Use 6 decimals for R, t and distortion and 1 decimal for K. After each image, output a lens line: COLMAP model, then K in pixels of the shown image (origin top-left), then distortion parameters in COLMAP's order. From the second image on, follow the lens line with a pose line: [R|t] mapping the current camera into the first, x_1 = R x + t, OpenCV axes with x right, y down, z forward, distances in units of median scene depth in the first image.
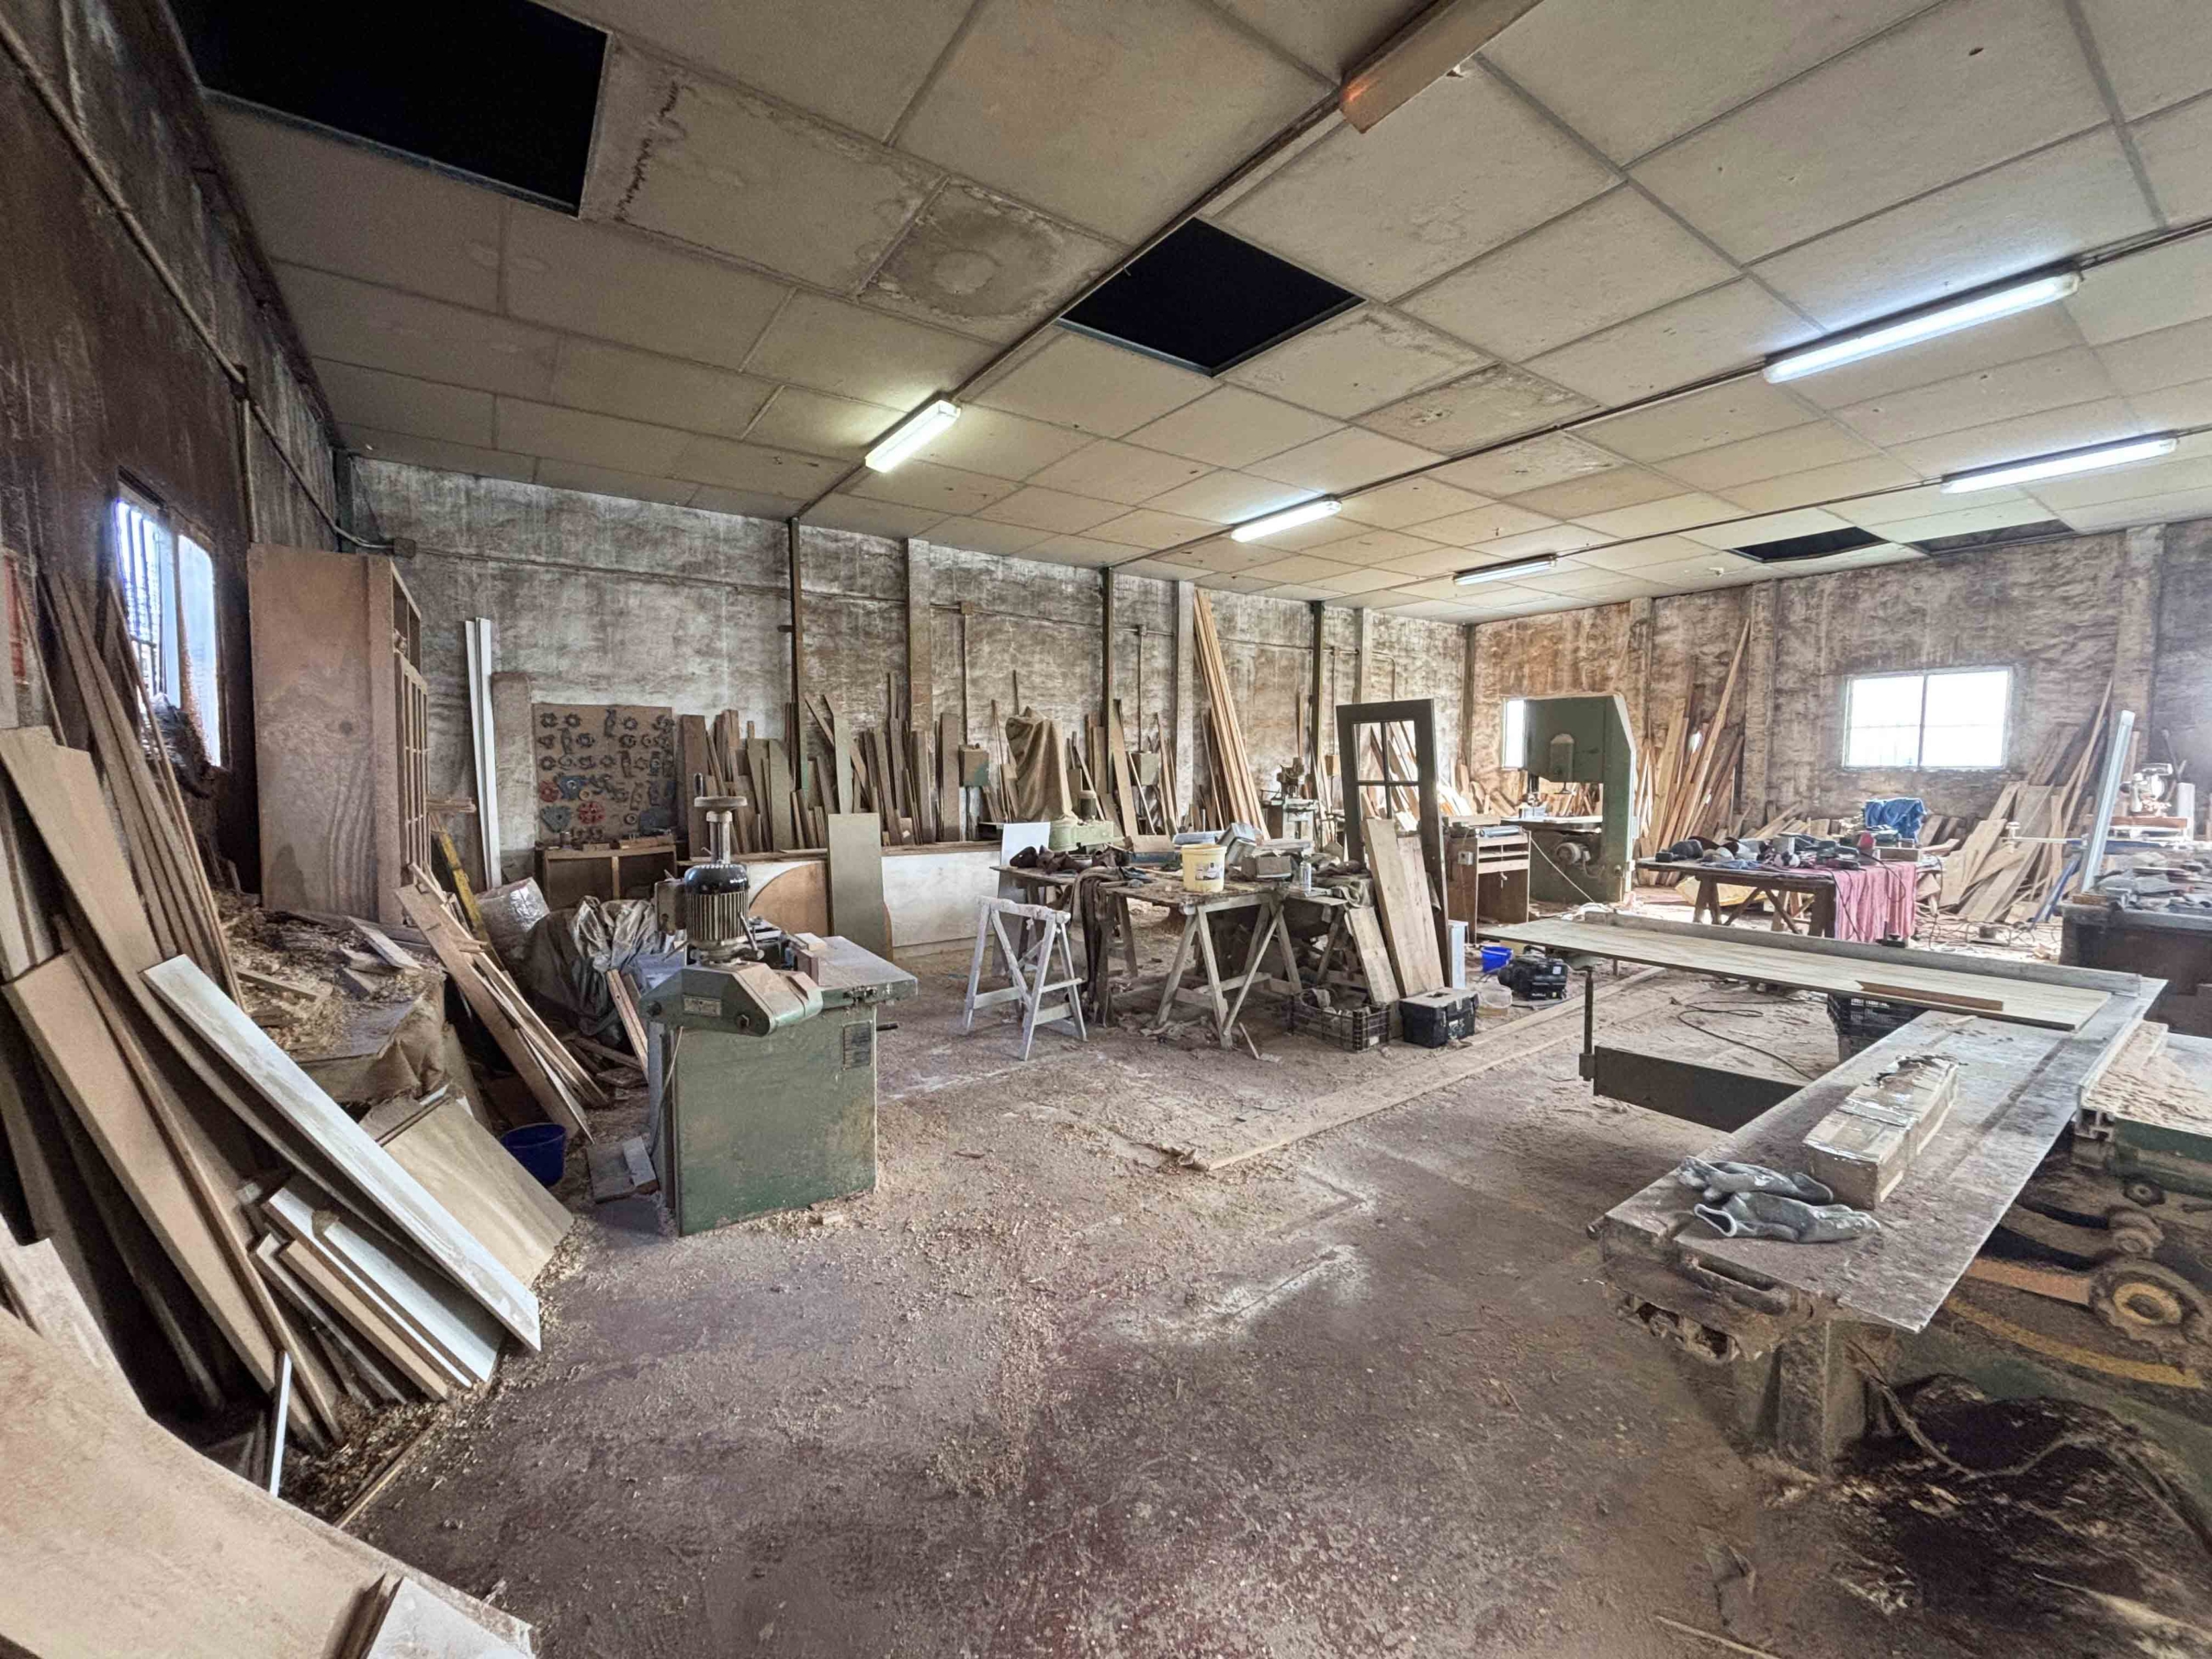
lens RADIAL K [[890.4, 0, 1103.6], [0, 890.4, 826.7], [0, 0, 1]] dist [0.000035, 0.000693]
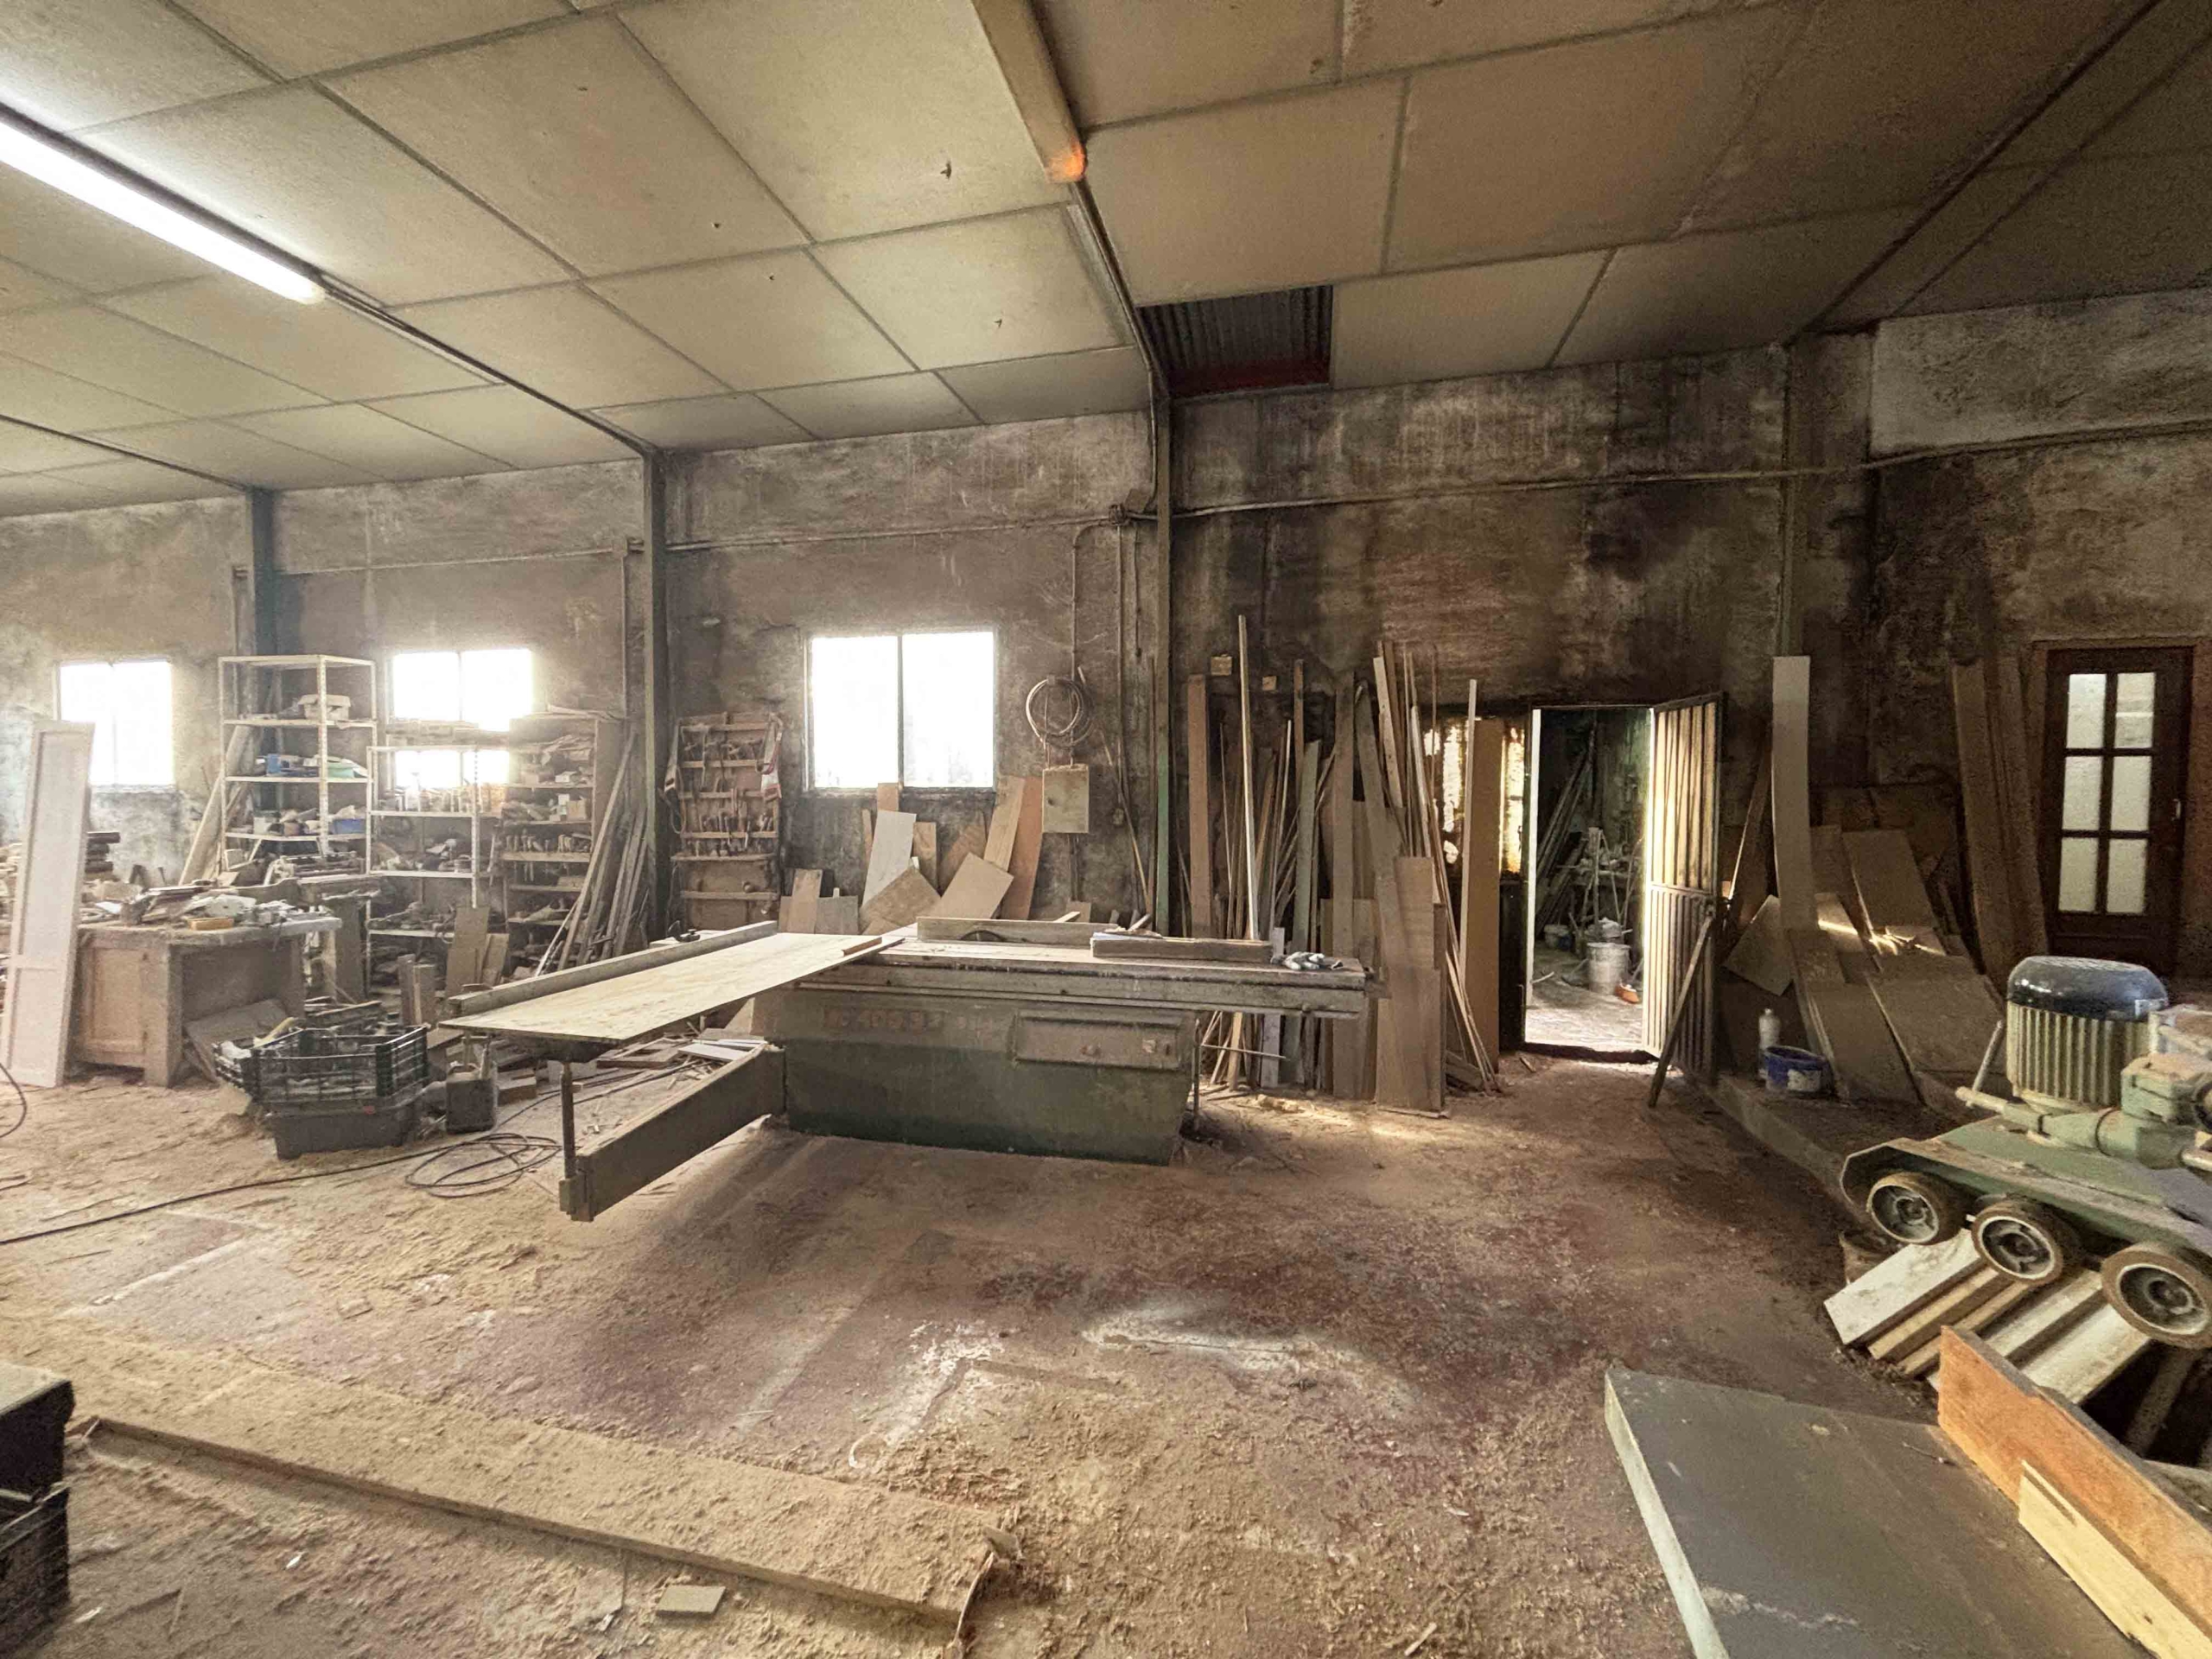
lens RADIAL K [[890.4, 0, 1102.6], [0, 890.4, 827.0], [0, 0, 1]] dist [0.000035, 0.000693]
pose [[-0.658216, -0.027706, 0.752319, -0.175818], [0.041885, 0.996427, 0.073342, -0.040321], [-0.751663, 0.079786, -0.654704, 0.707303]]
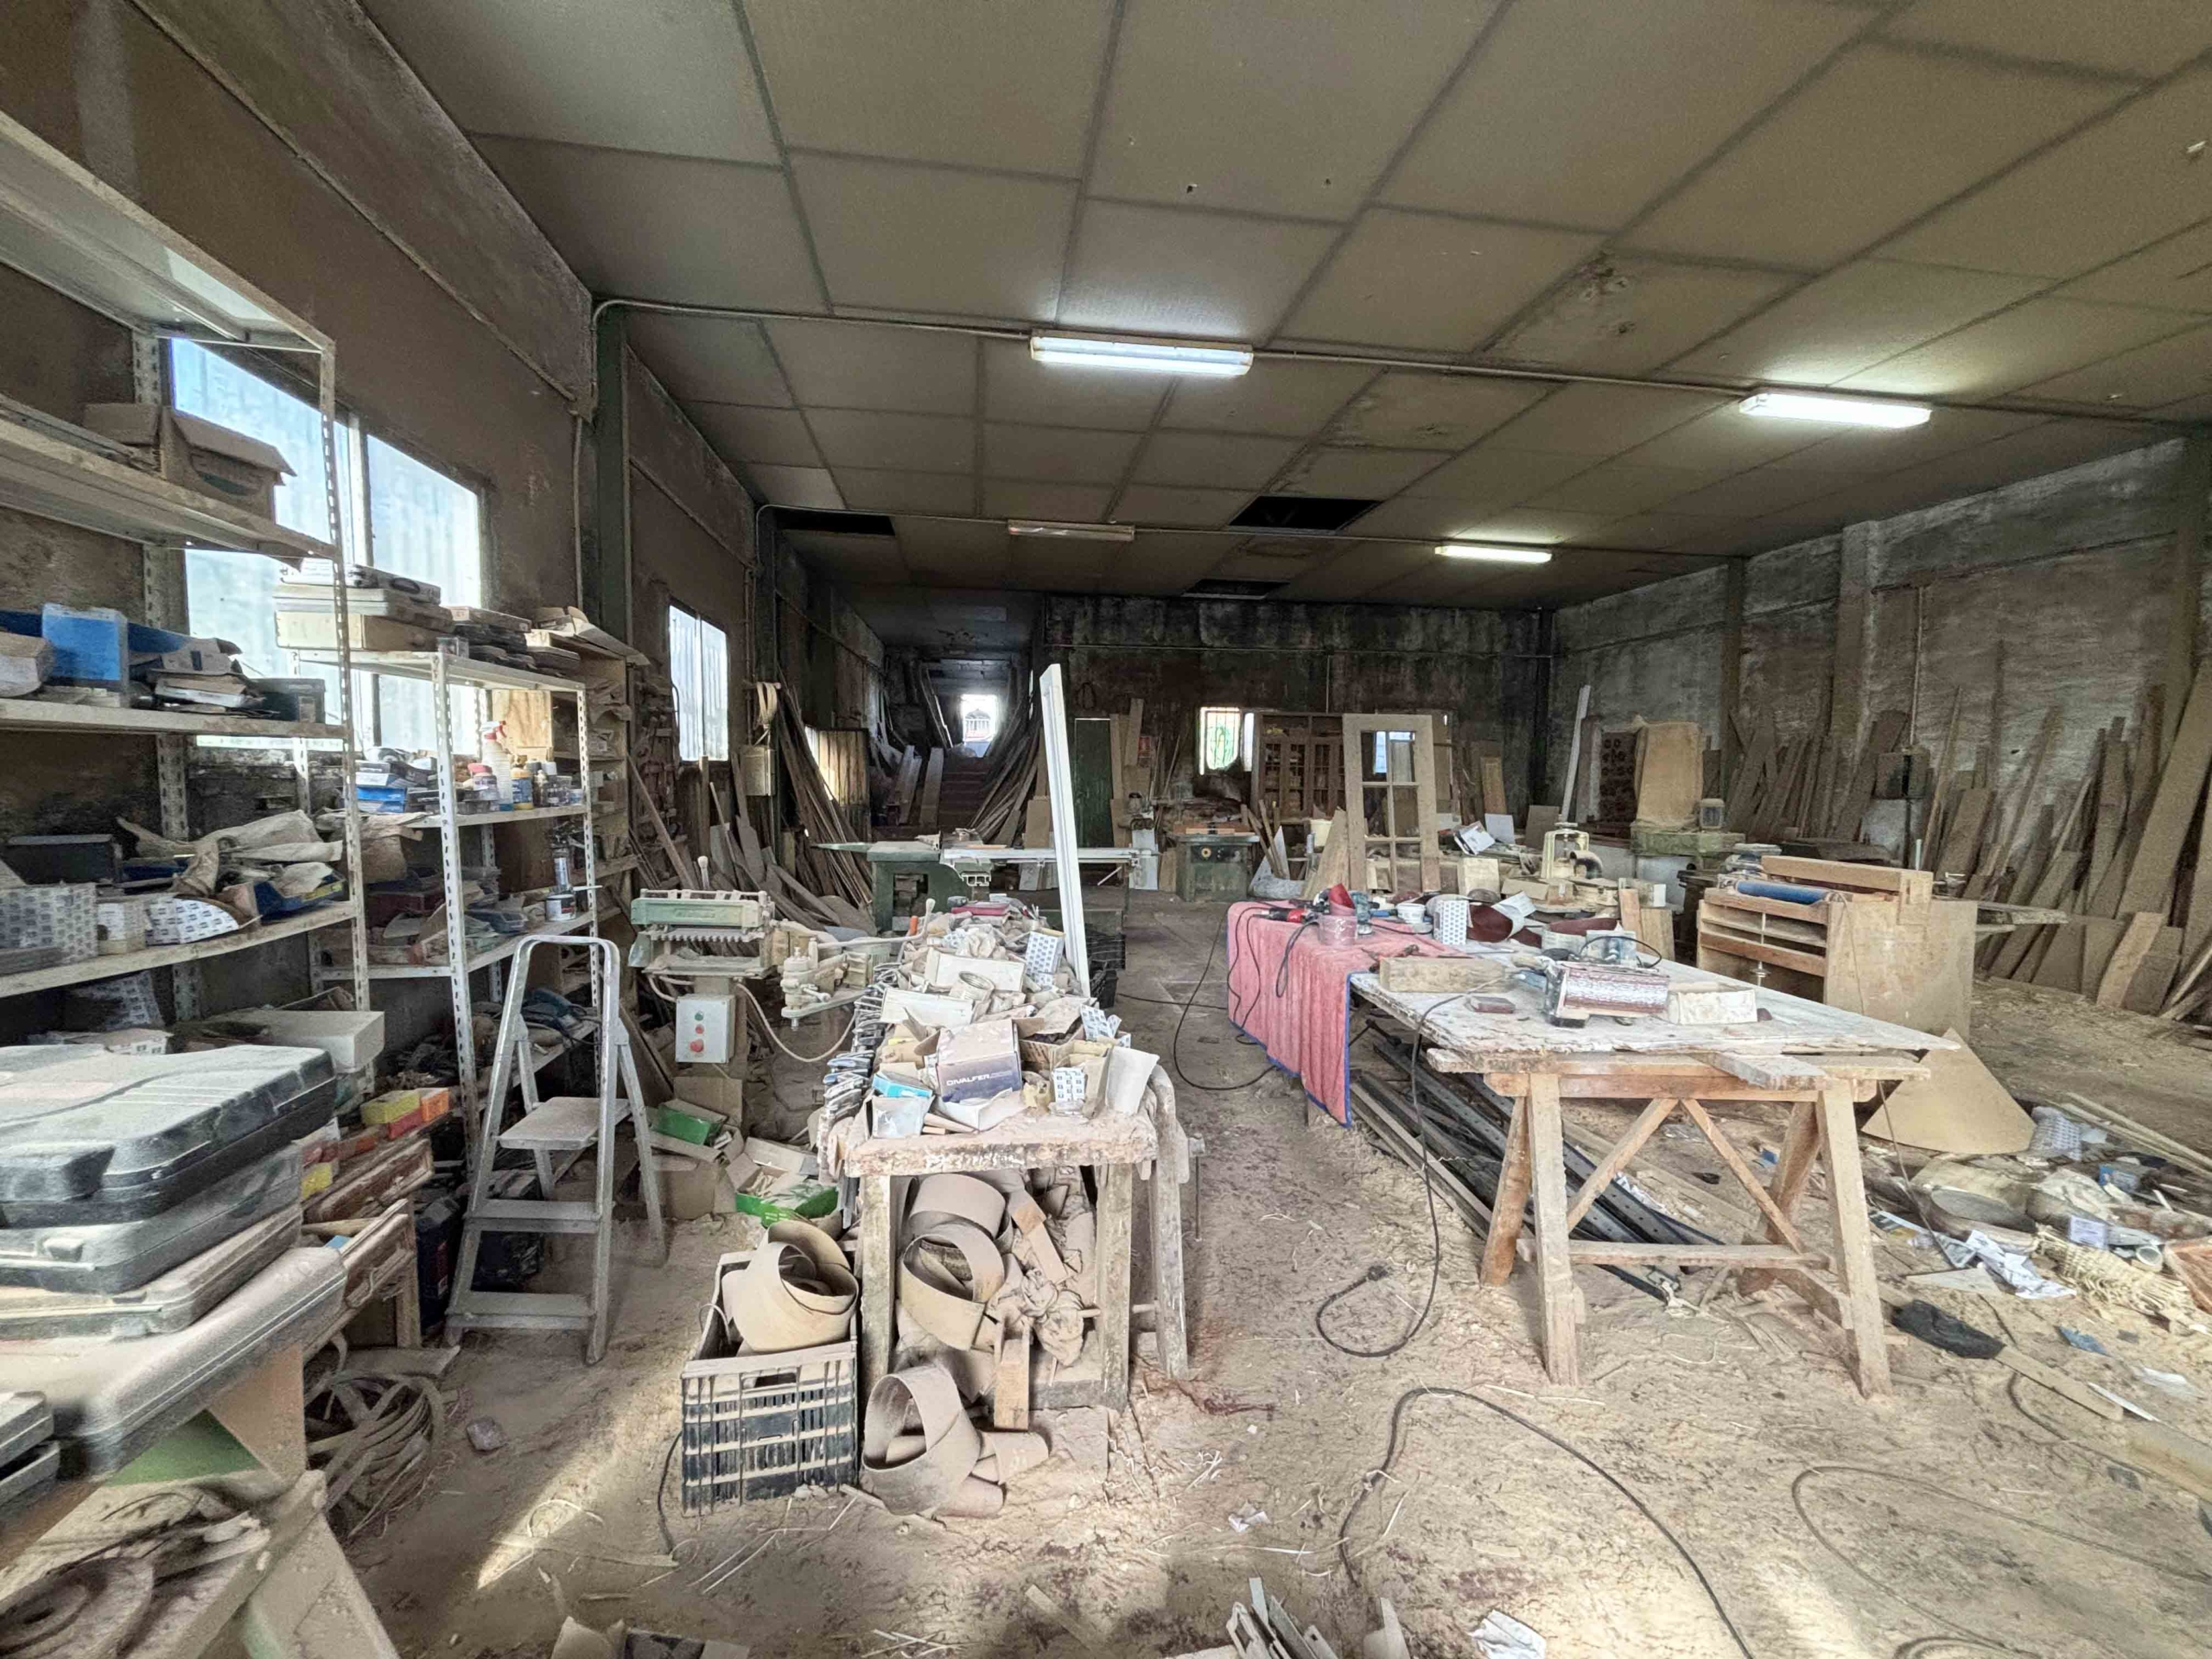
lens RADIAL K [[890.4, 0, 1110.1], [0, 890.4, 829.3], [0, 0, 1]] dist [0.000035, 0.000693]
pose [[-0.443377, 0.052981, -0.894768, 1.445607], [-0.070159, 0.993138, 0.093571, -0.067127], [0.893585, 0.104263, -0.436618, 1.129861]]
